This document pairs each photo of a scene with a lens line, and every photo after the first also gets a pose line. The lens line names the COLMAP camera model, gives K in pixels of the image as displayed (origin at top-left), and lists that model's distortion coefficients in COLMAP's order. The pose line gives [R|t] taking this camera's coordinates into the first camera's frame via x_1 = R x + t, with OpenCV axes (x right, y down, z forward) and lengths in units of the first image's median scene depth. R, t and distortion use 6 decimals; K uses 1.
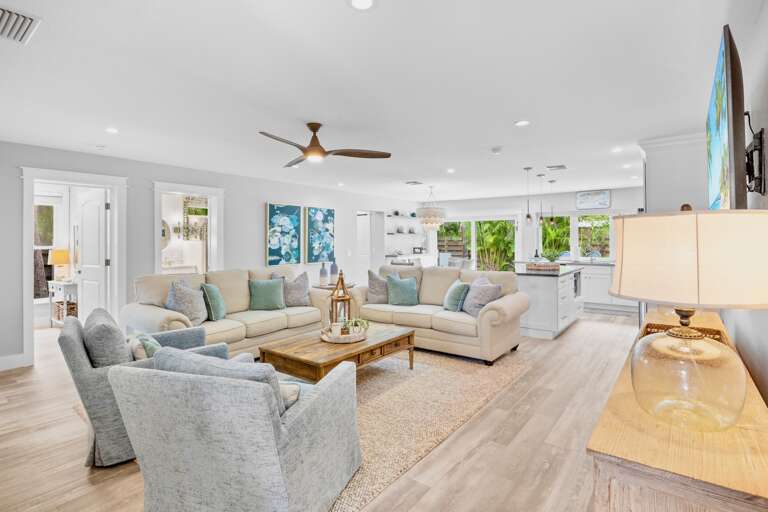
lens RADIAL K [[379.7, 0, 383.1], [0, 379.7, 238.1], [0, 0, 1]] dist [-0.021492, -0.000056]
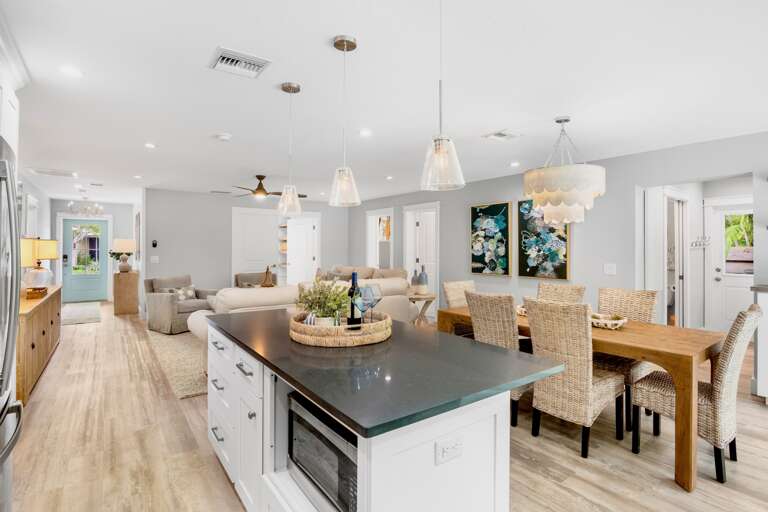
lens RADIAL K [[384.6, 0, 384.0], [0, 384.6, 256.0], [0, 0, 1]] dist [-0.000173, -0.000043]
pose [[-0.281682, 0.016524, -0.959365, 0.613713], [-0.003309, 0.999829, 0.018192, 0.012922], [0.959502, 0.008299, -0.281579, 0.958626]]
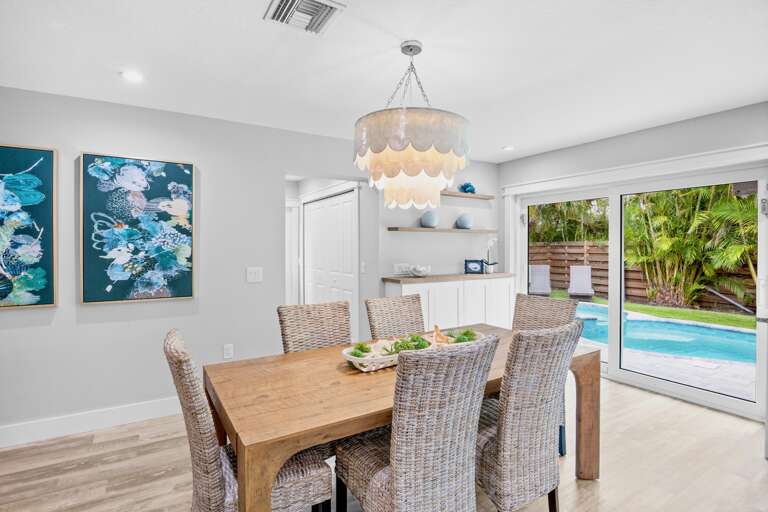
lens RADIAL K [[379.7, 0, 383.1], [0, 379.7, 238.1], [0, 0, 1]] dist [-0.021492, -0.000056]
pose [[0.932918, -0.007086, -0.360018, 0.212634], [0.001326, 0.999867, -0.016243, 0.007964], [0.360085, 0.014676, 0.932804, 0.760459]]
